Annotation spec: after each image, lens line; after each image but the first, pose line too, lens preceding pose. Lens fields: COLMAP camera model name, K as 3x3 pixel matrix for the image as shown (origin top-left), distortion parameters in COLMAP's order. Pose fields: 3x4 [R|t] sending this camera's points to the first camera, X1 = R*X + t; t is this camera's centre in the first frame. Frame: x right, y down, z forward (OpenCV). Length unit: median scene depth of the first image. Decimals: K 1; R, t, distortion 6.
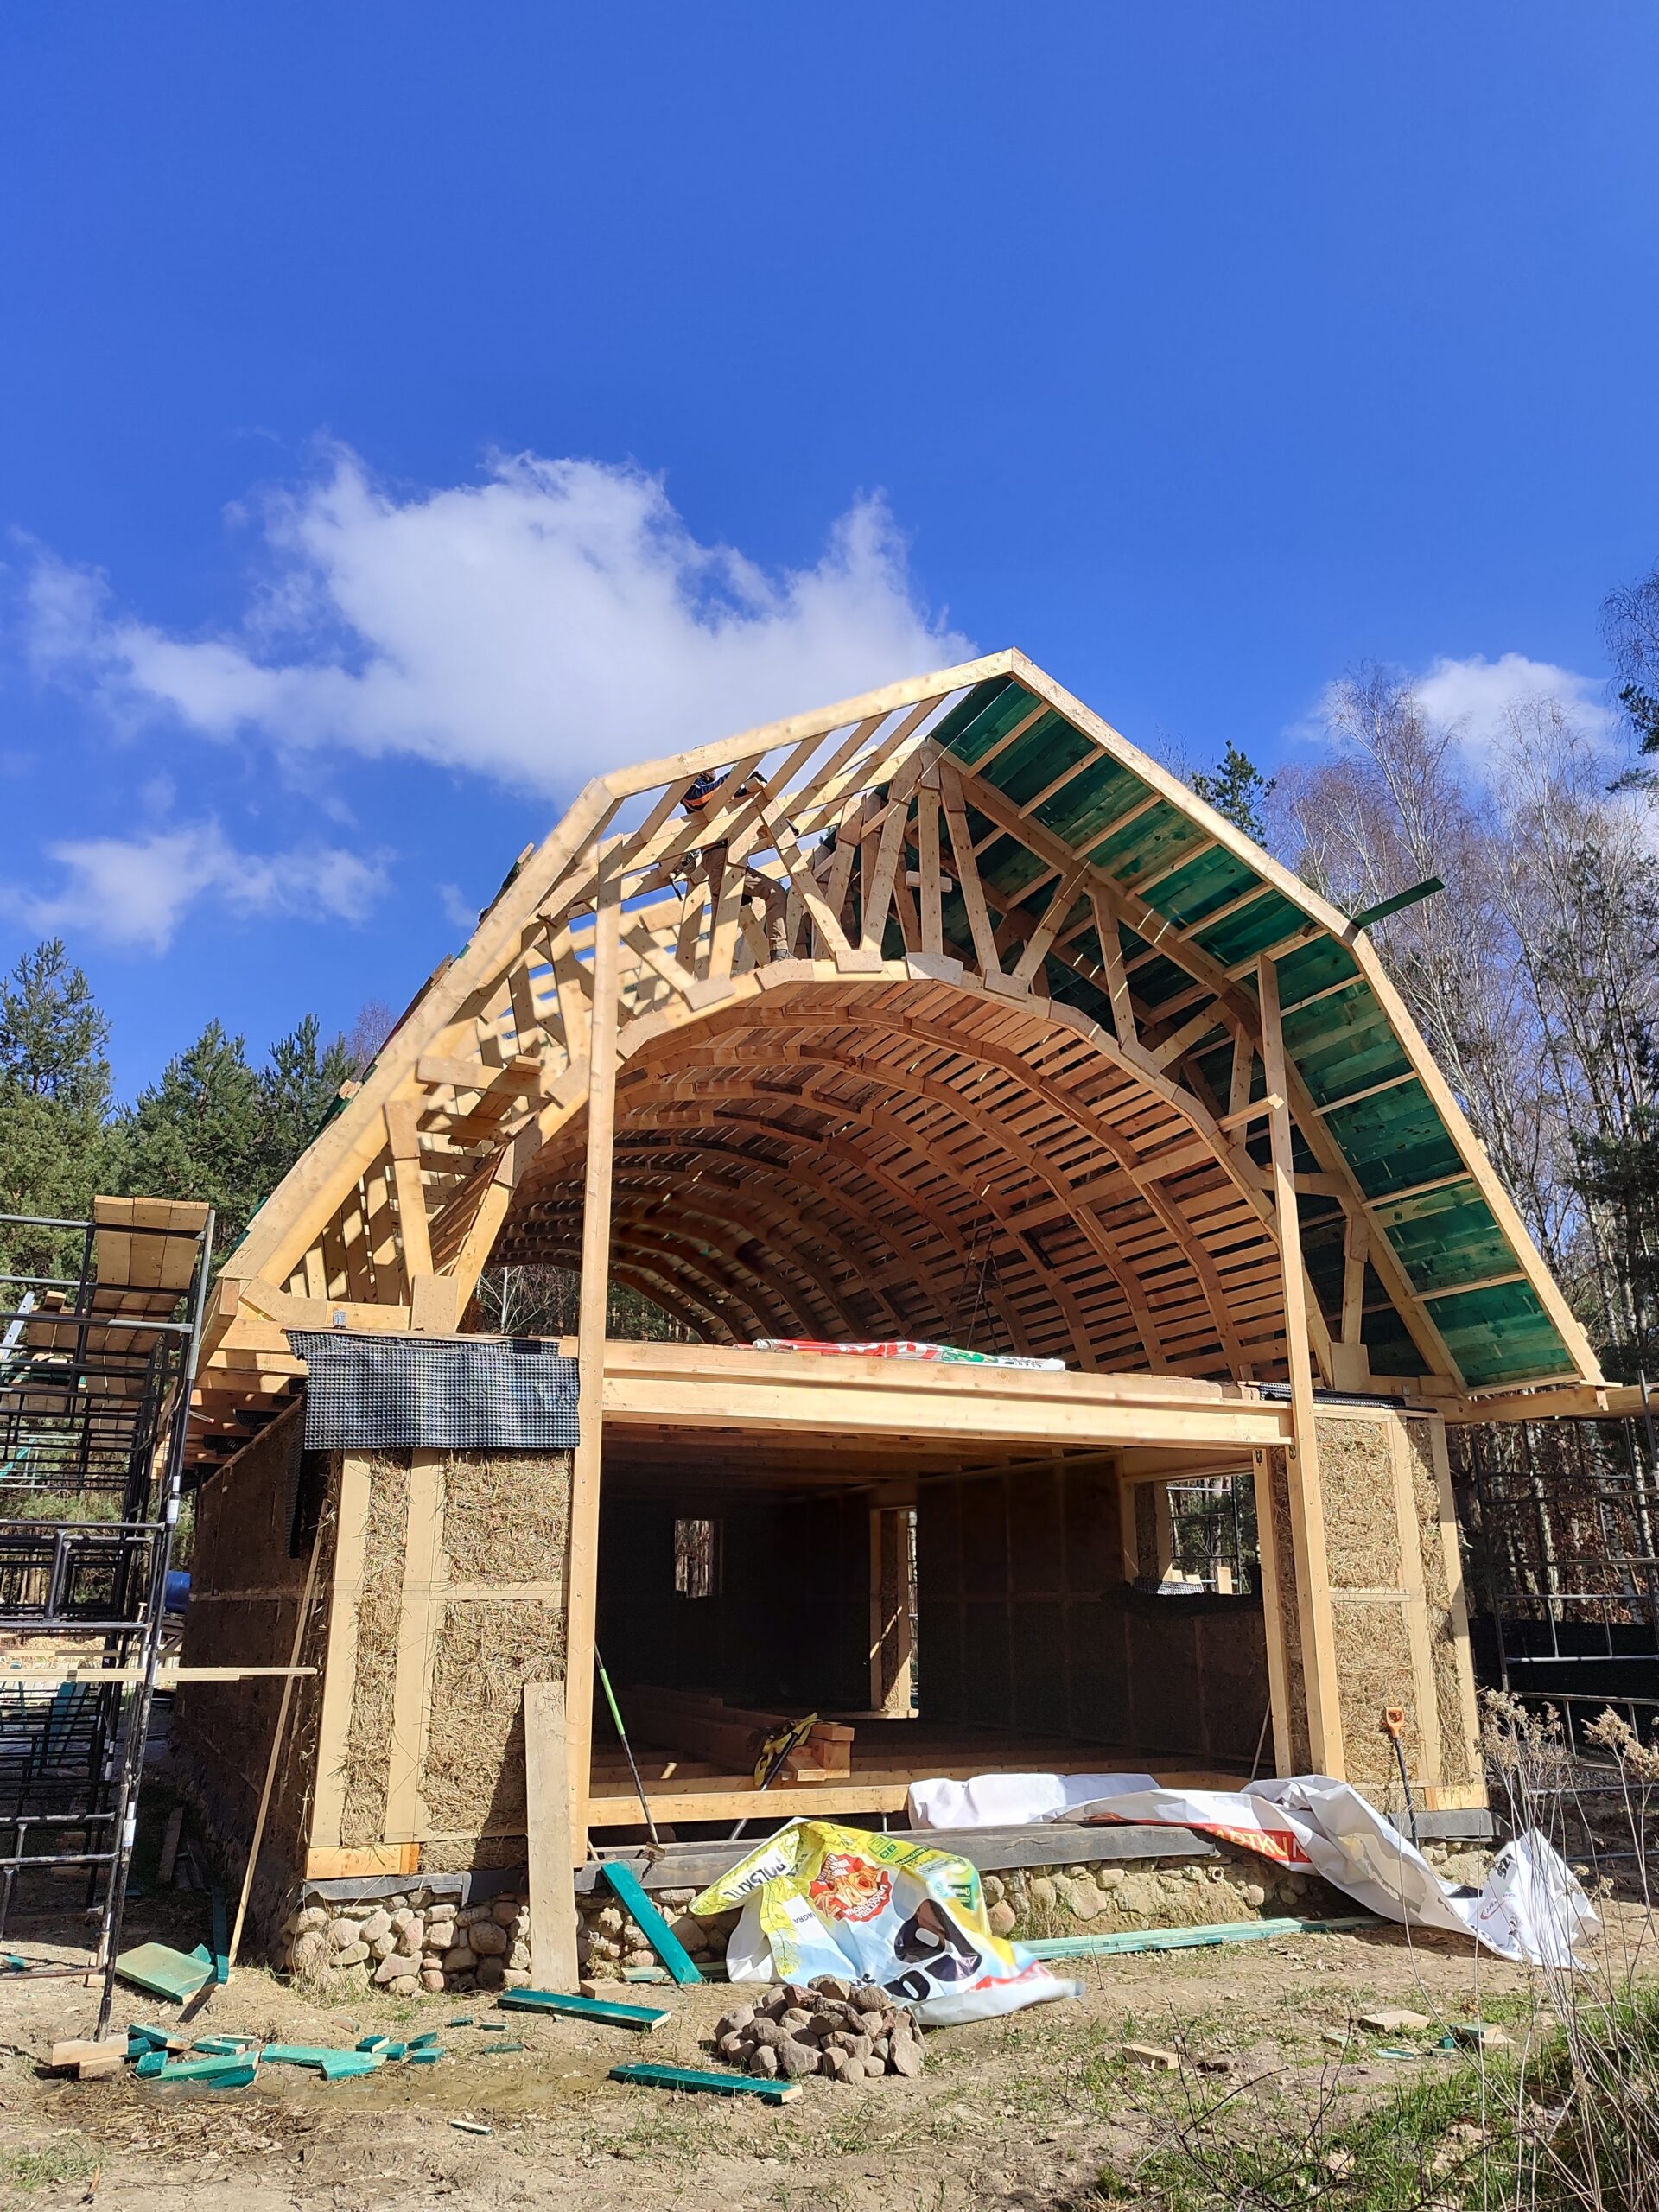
lens RADIAL K [[1647.0, 0, 822.5], [0, 1647.0, 1112.6], [0, 0, 1]] dist [0.004930, 0.002246]
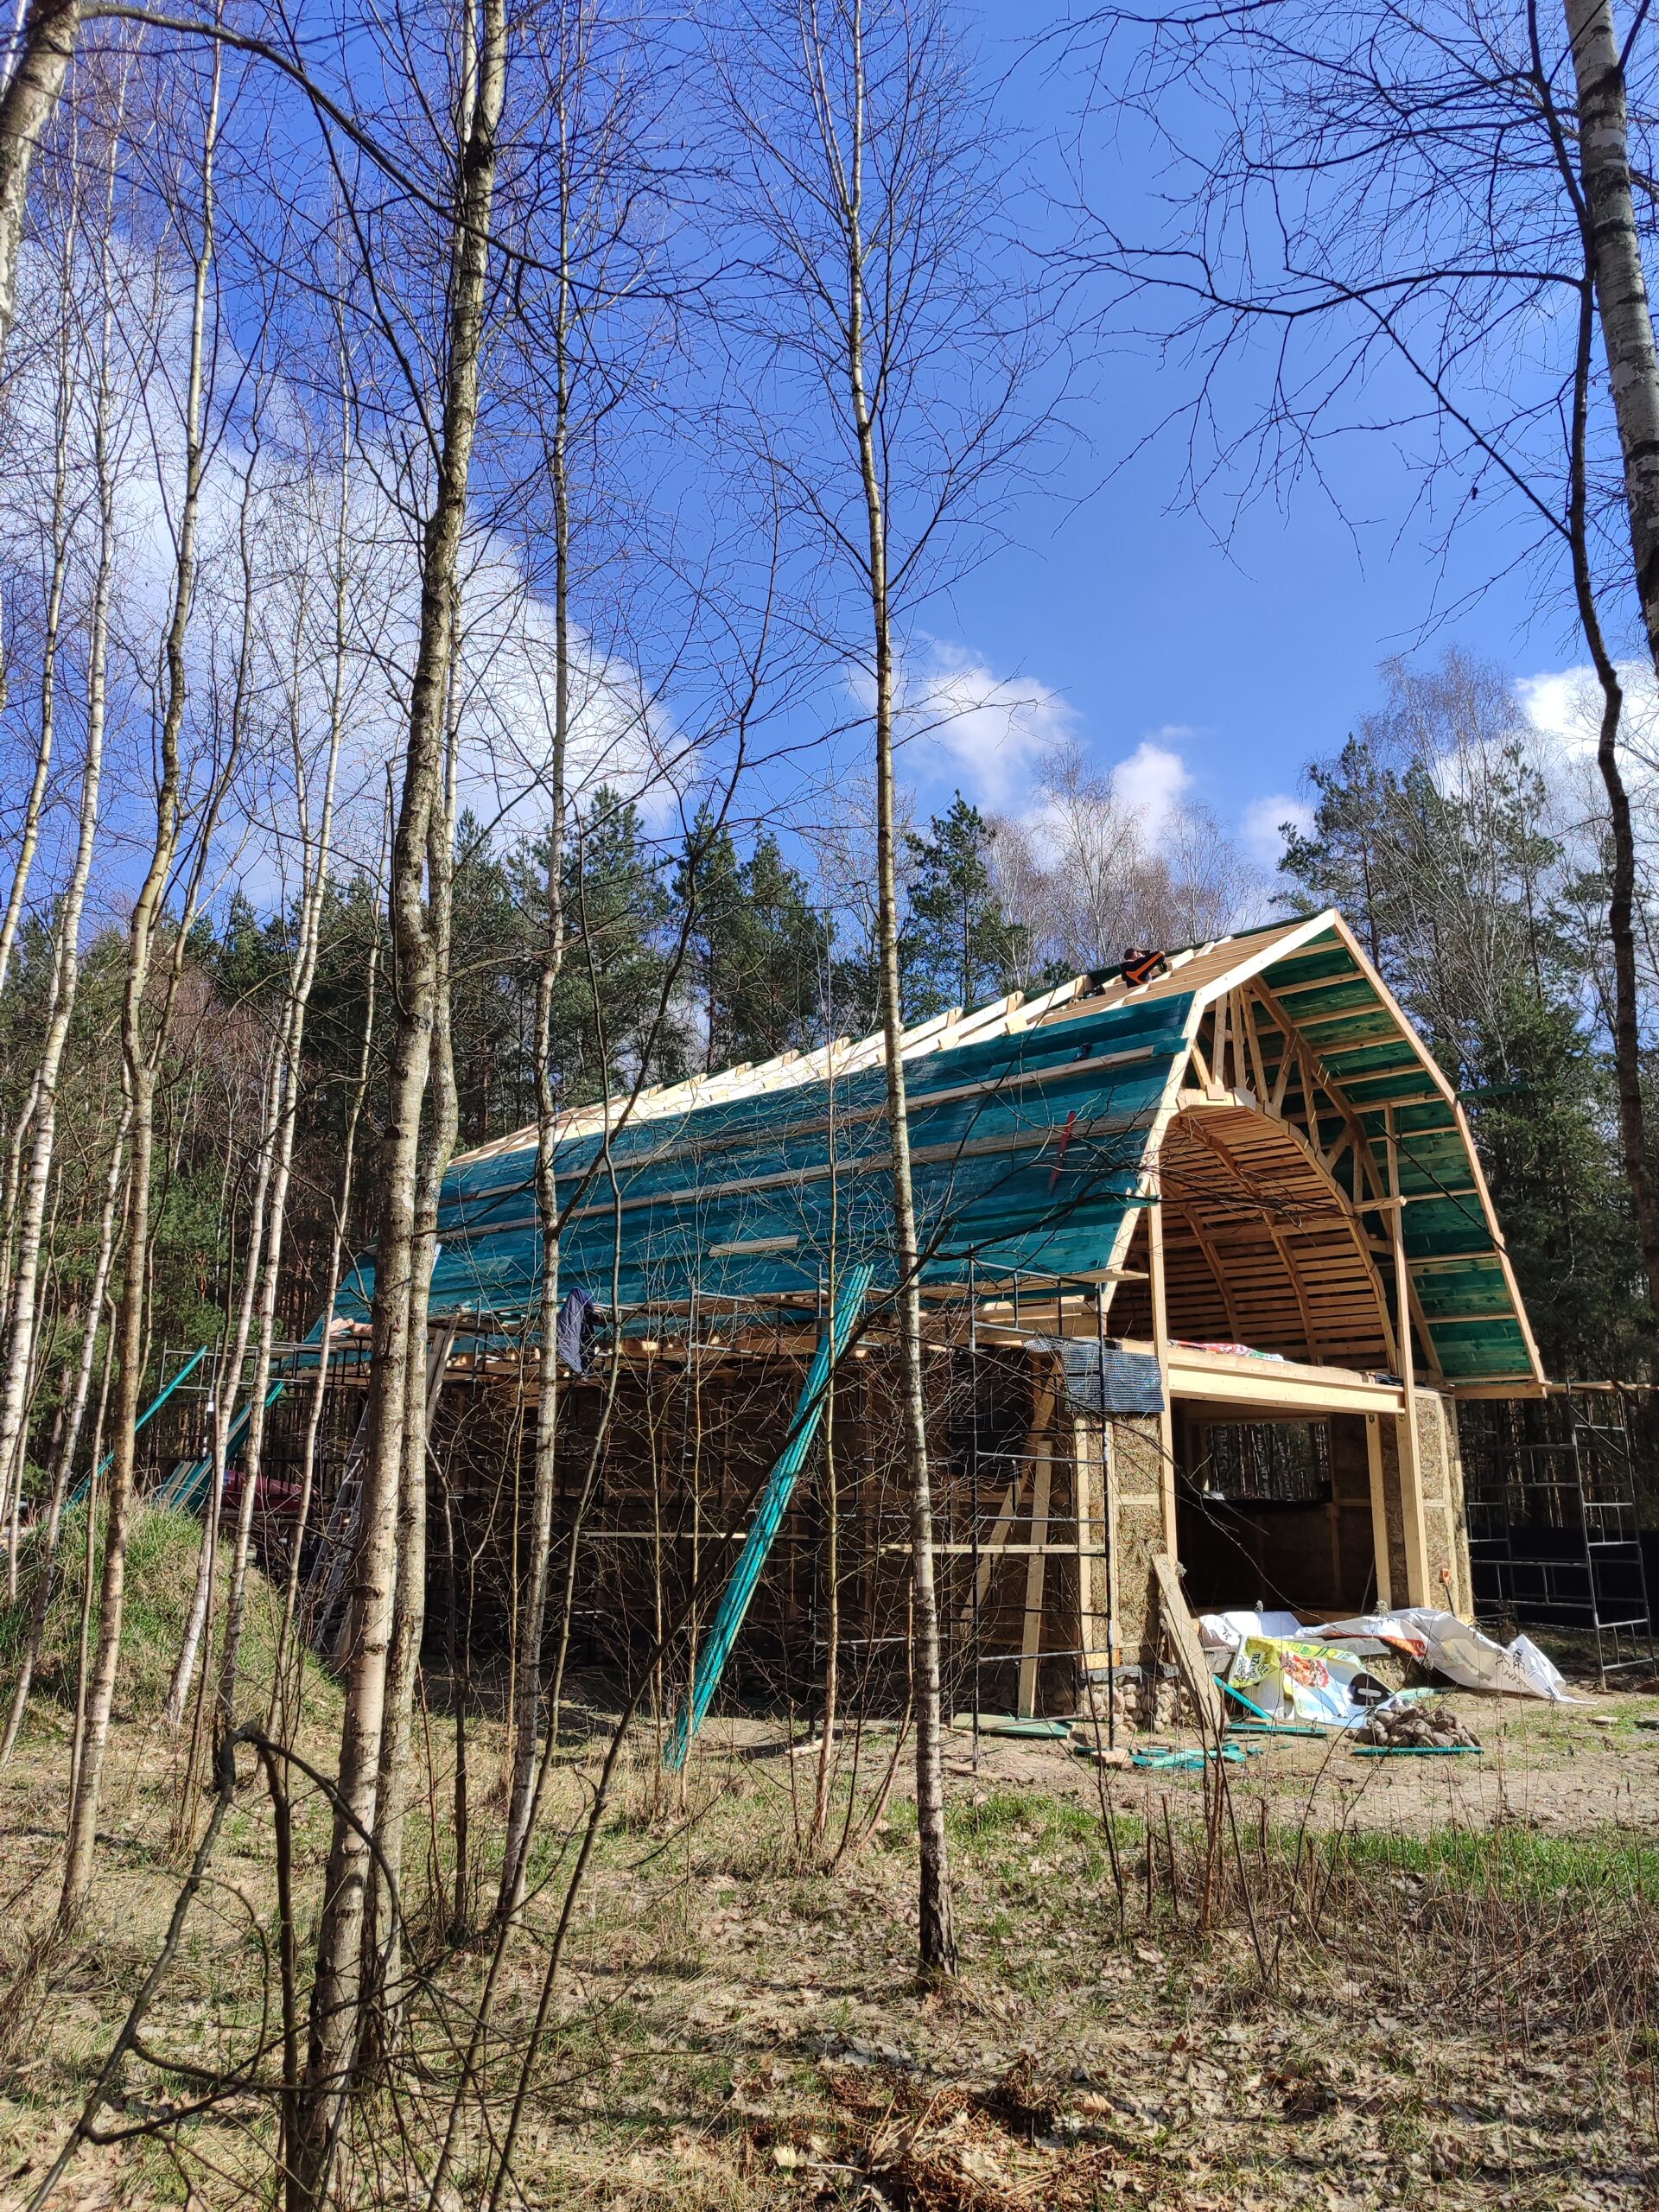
lens RADIAL K [[1647.0, 0, 822.5], [0, 1647.0, 1112.6], [0, 0, 1]] dist [0.004930, 0.002246]
pose [[0.924599, 0.096005, 0.368645, -0.885819], [-0.119821, 0.991898, 0.042207, -0.095345], [-0.361606, -0.083196, 0.928612, -0.291239]]
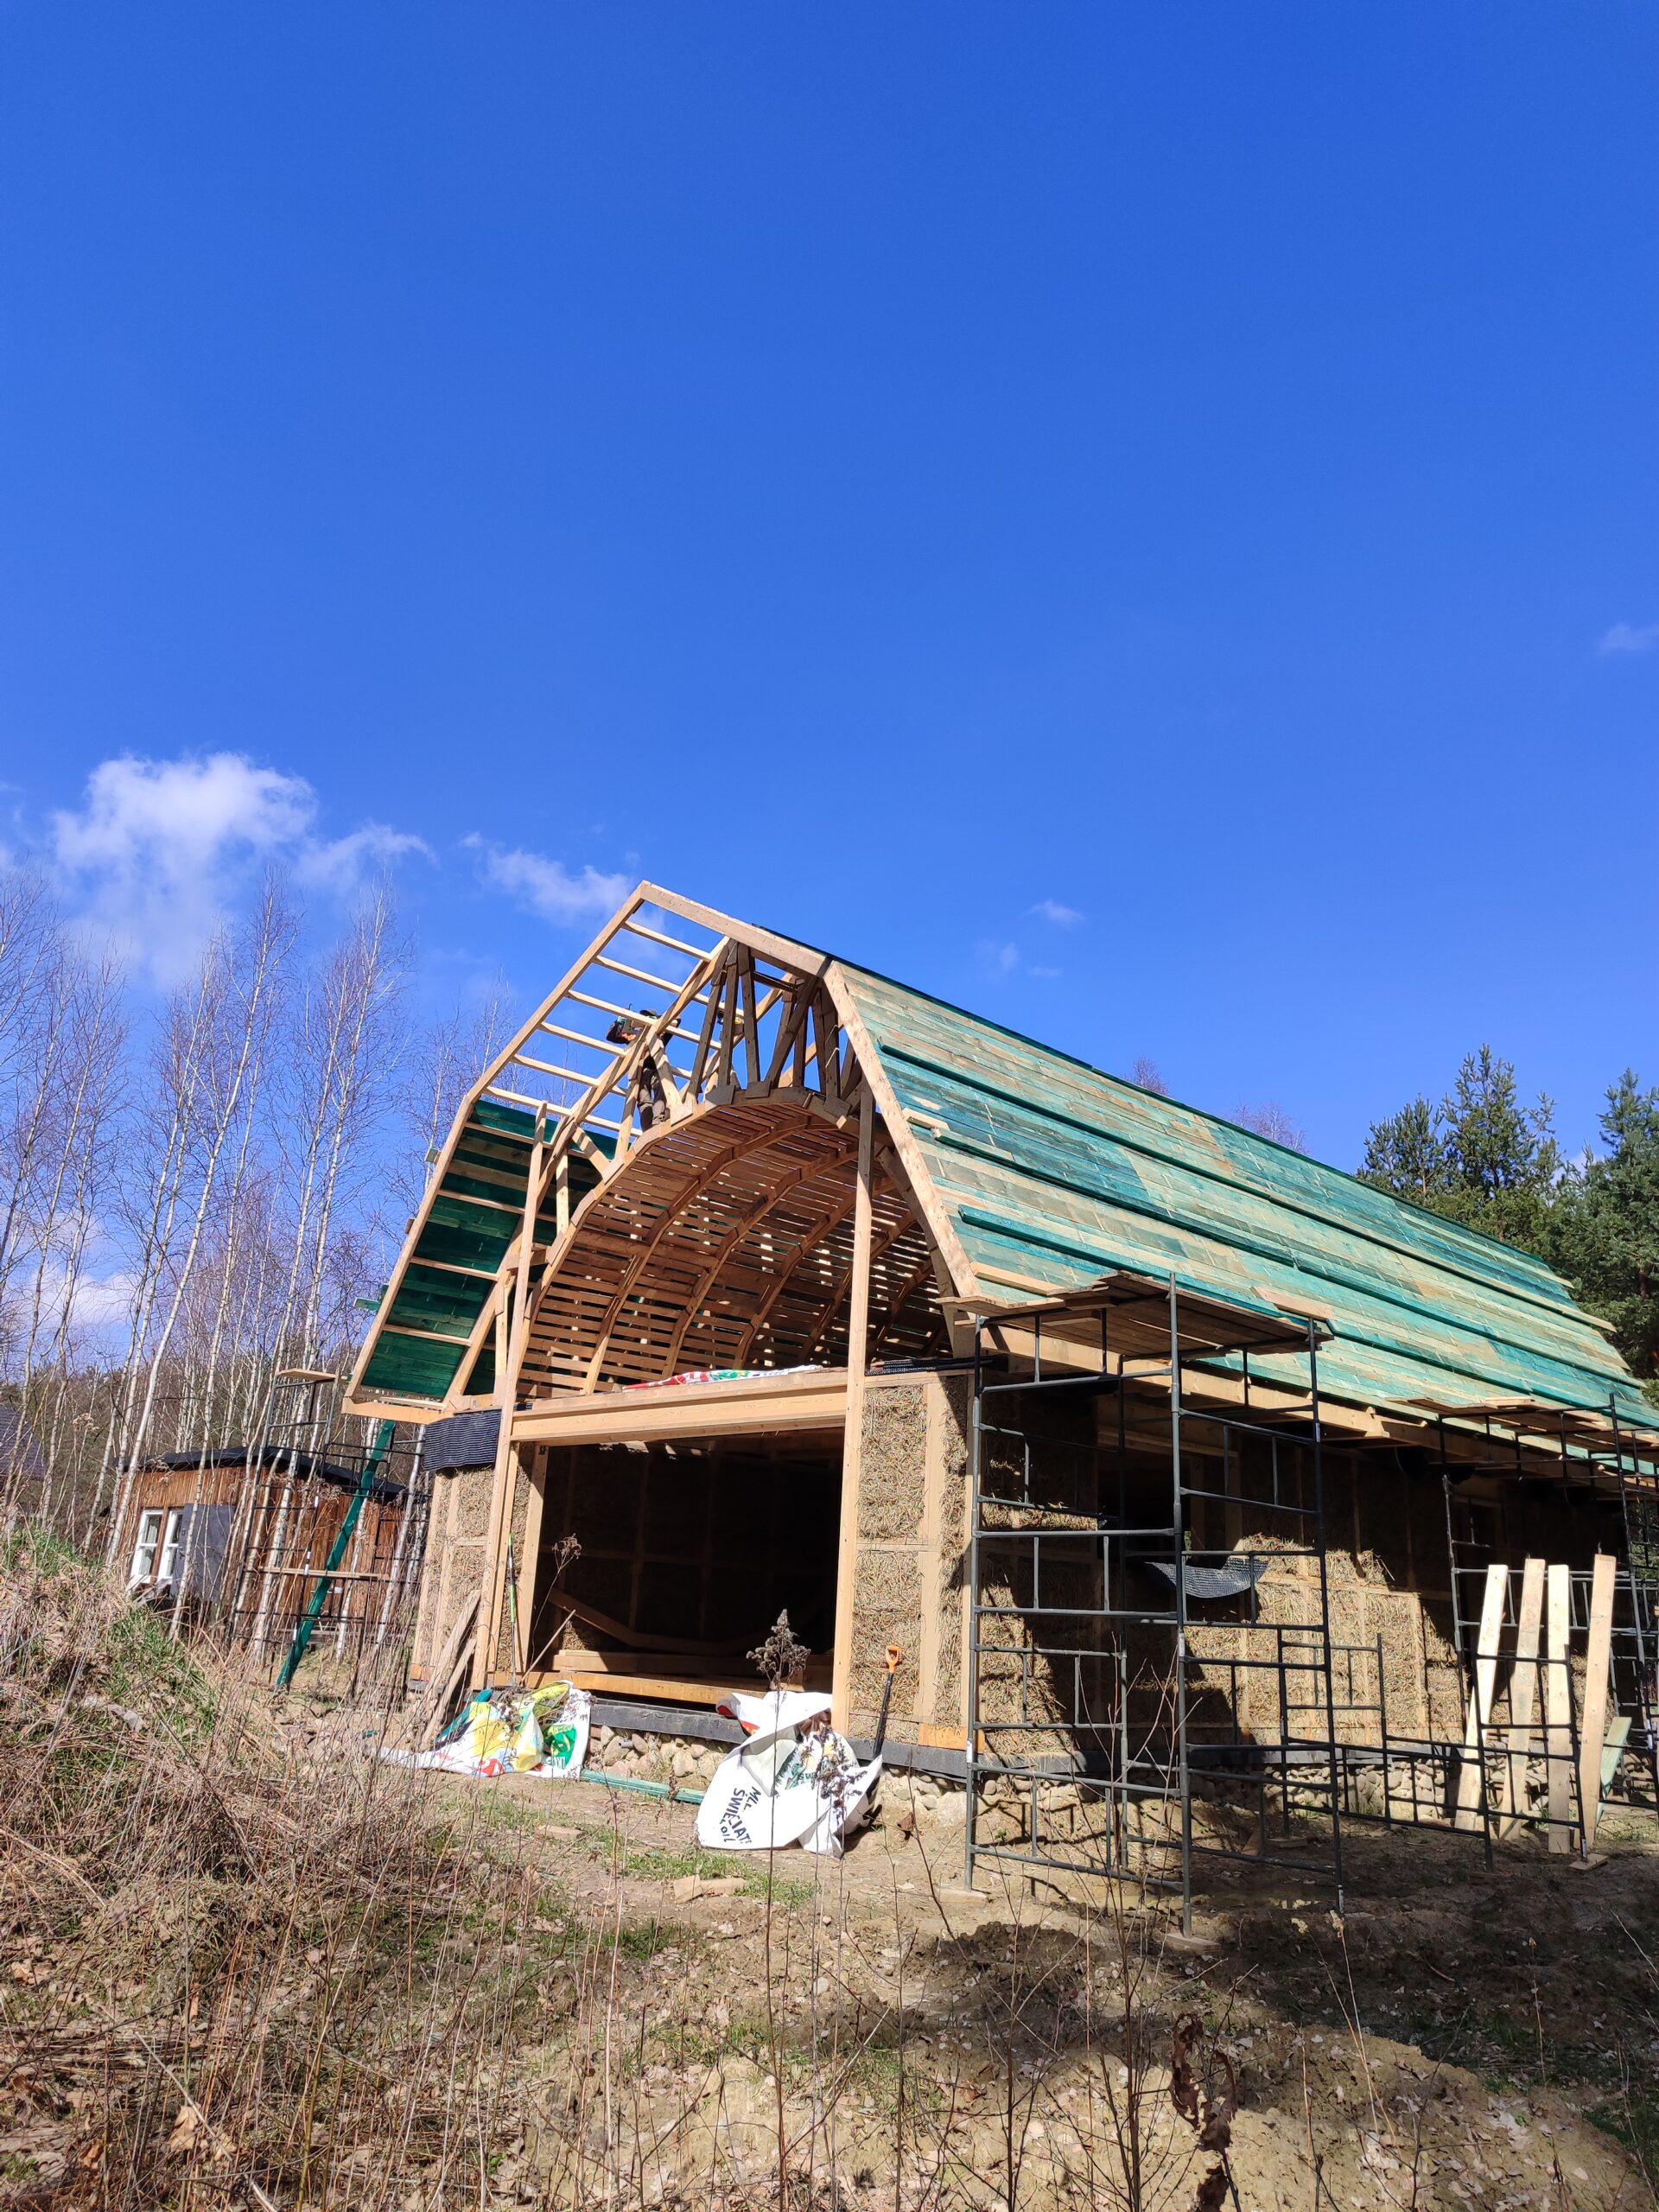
lens RADIAL K [[1647.0, 0, 822.5], [0, 1647.0, 1112.6], [0, 0, 1]] dist [0.004930, 0.002246]
pose [[0.333724, -0.265519, -0.904504, 1.377112], [0.217216, 0.955351, -0.200302, 0.225794], [0.917303, -0.129627, 0.376499, 0.573270]]
